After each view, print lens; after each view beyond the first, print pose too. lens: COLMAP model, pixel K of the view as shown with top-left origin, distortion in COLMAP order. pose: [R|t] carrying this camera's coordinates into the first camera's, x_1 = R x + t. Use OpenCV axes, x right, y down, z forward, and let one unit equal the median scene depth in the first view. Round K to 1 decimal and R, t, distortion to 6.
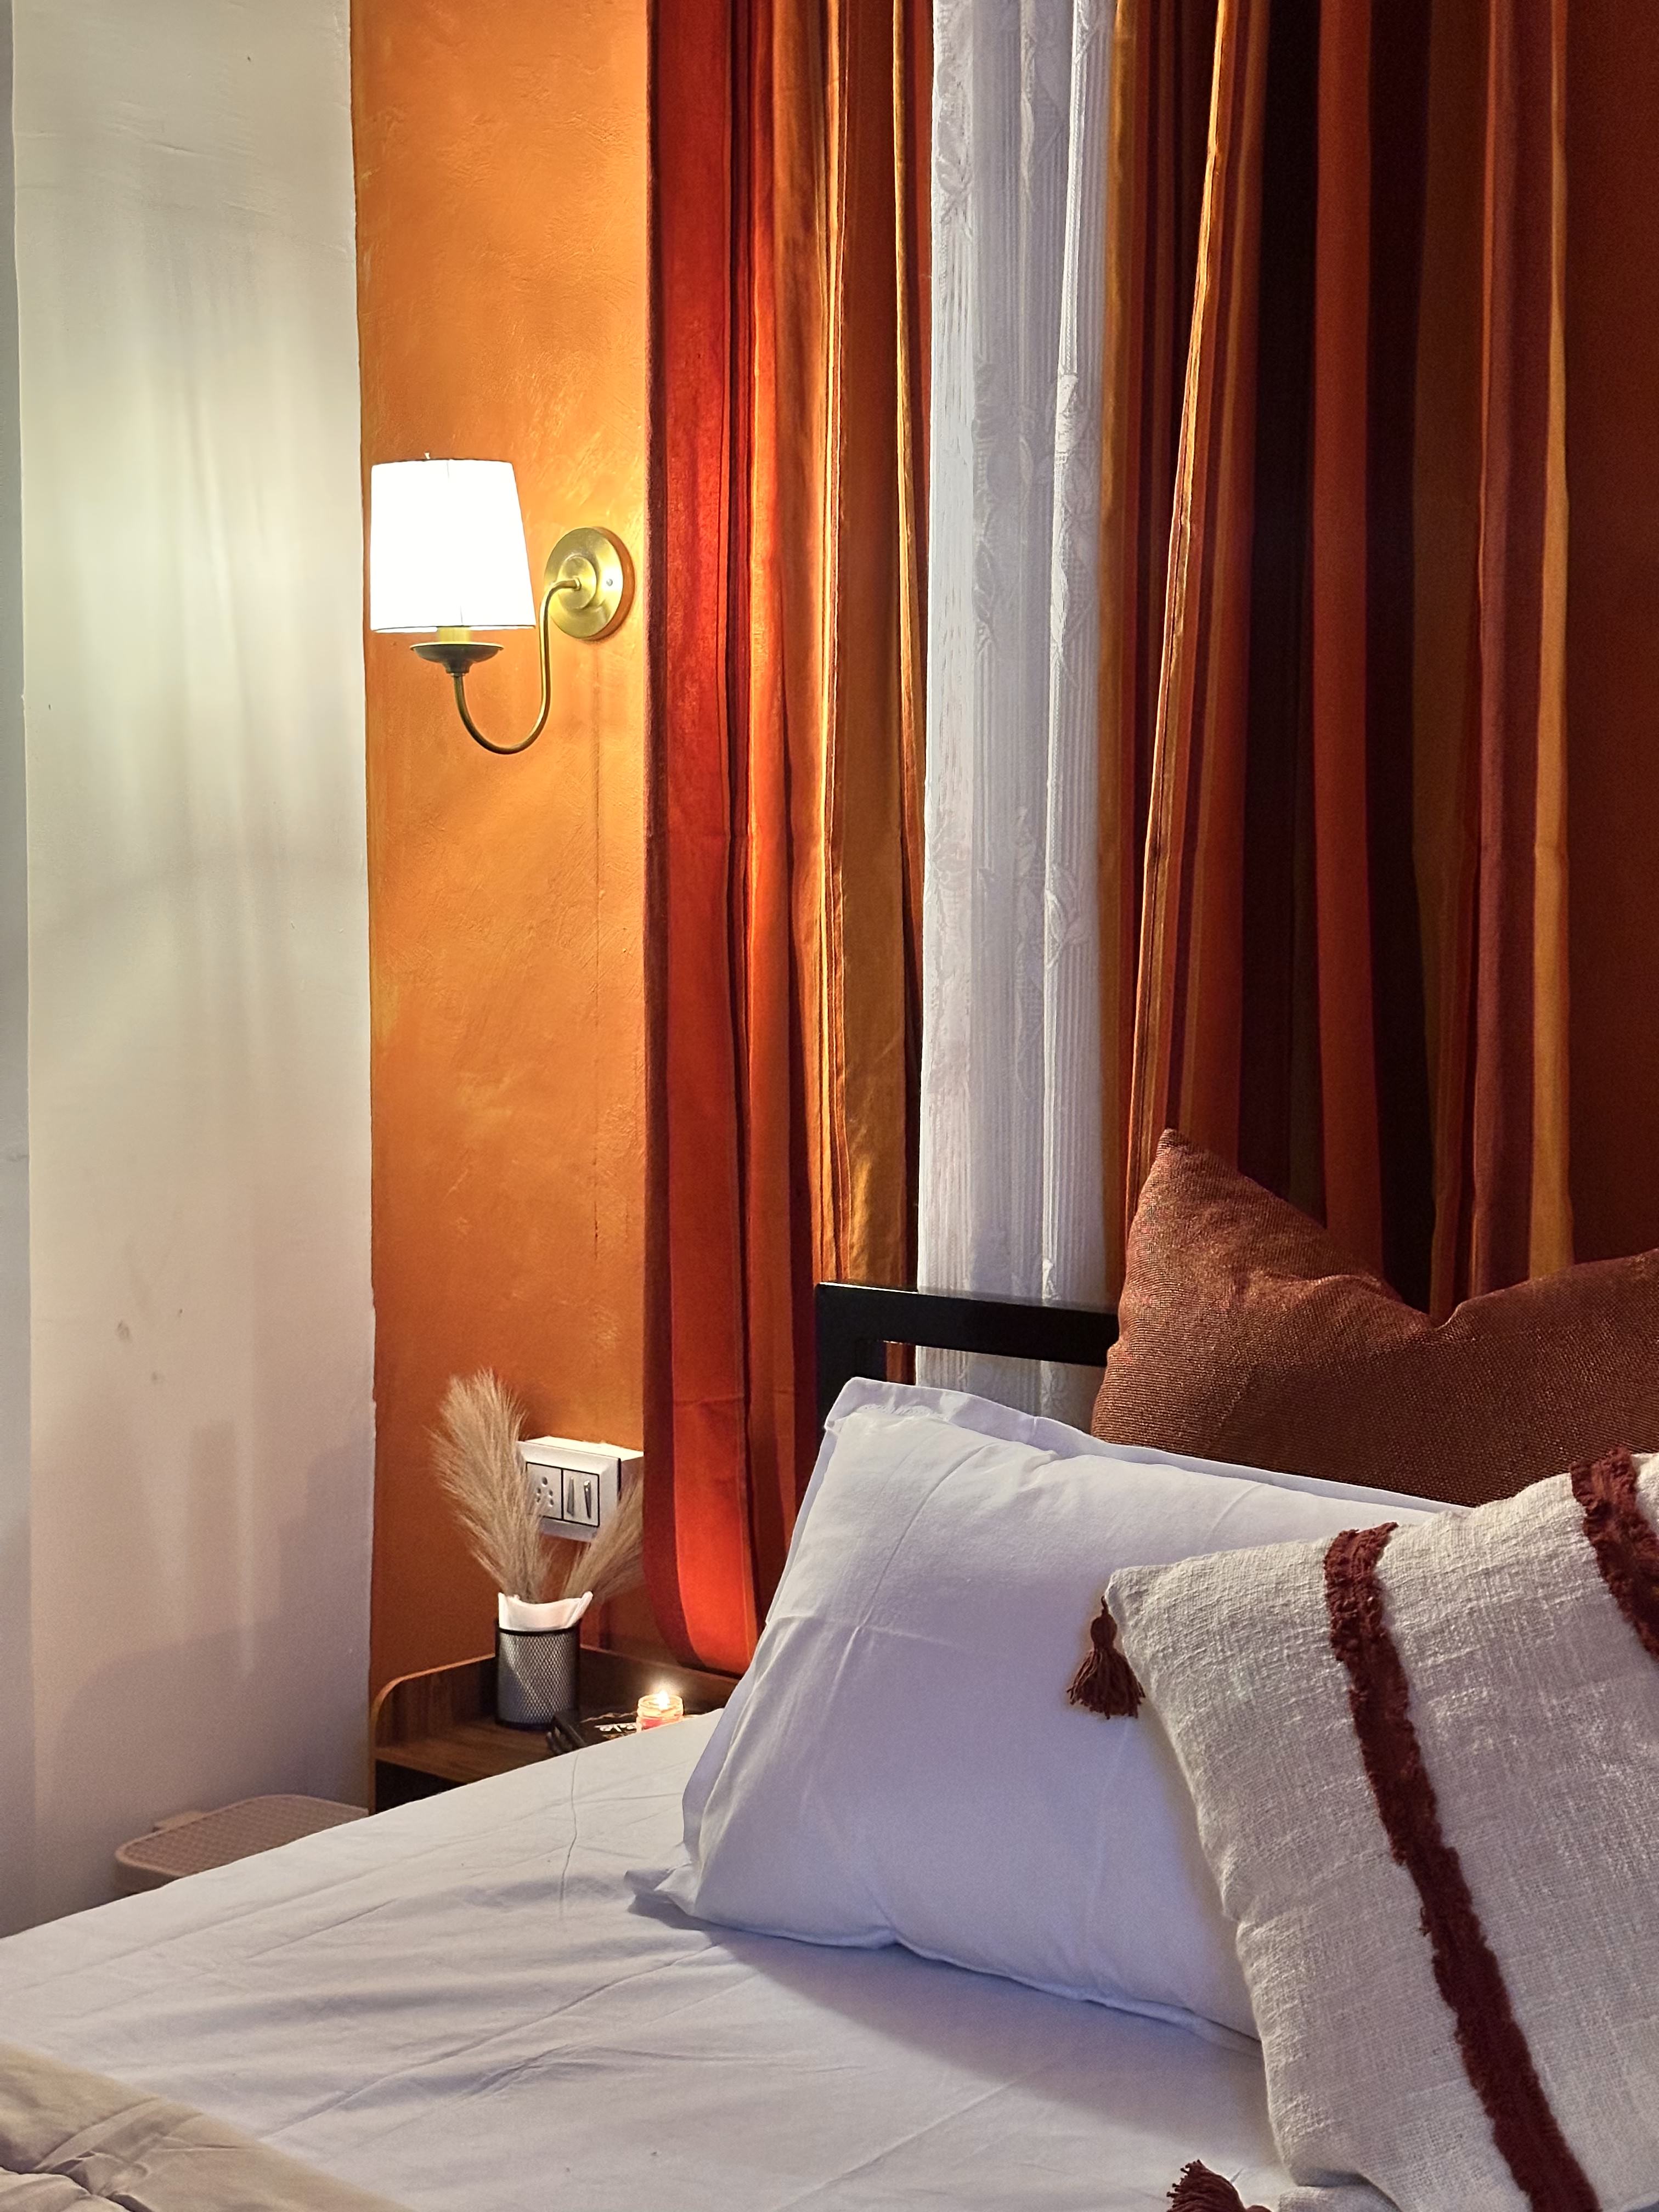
lens RADIAL K [[3053.5, 0, 835.3], [0, 3053.5, 1104.3], [0, 0, 1]] dist [0.143188, 0.000000]
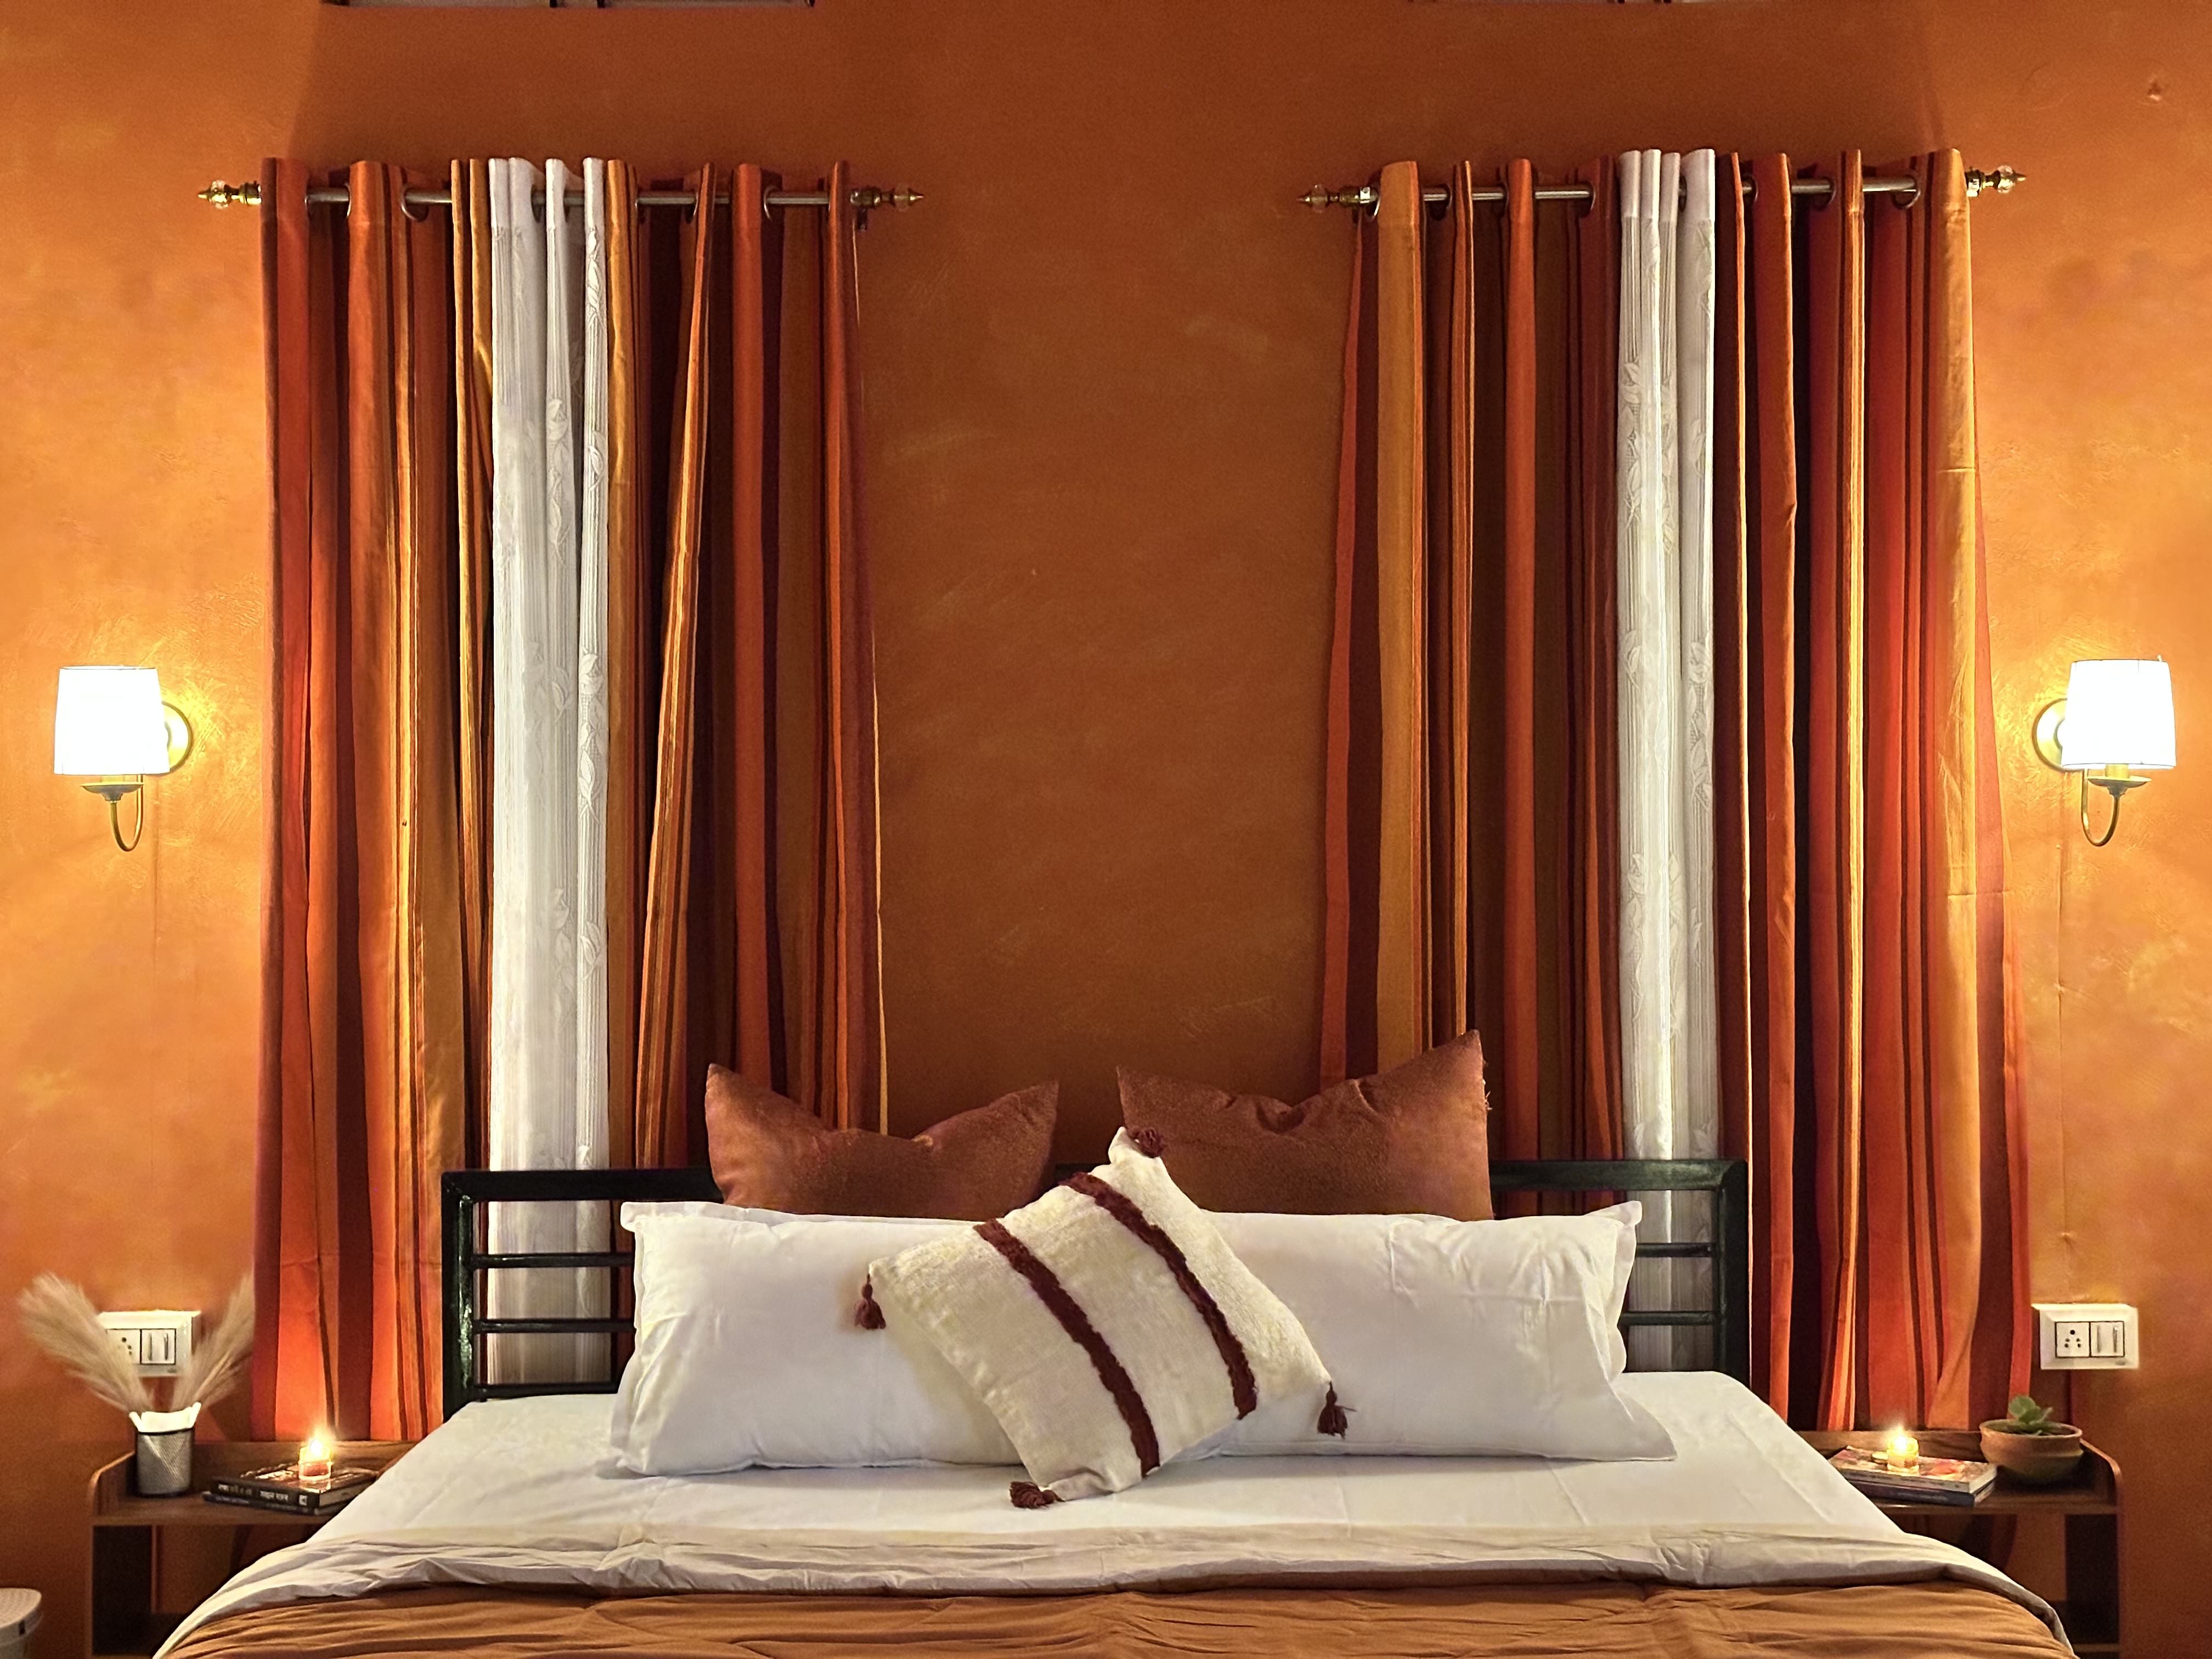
lens RADIAL K [[3053.5, 0, 1124.1], [0, 3053.5, 840.5], [0, 0, 1]] dist [0.143188, 0.000000]
pose [[0.759460, -0.010946, 0.650462, -0.822317], [0.055674, 0.997284, -0.048221, -0.020879], [-0.648168, 0.072836, 0.758006, -0.542363]]
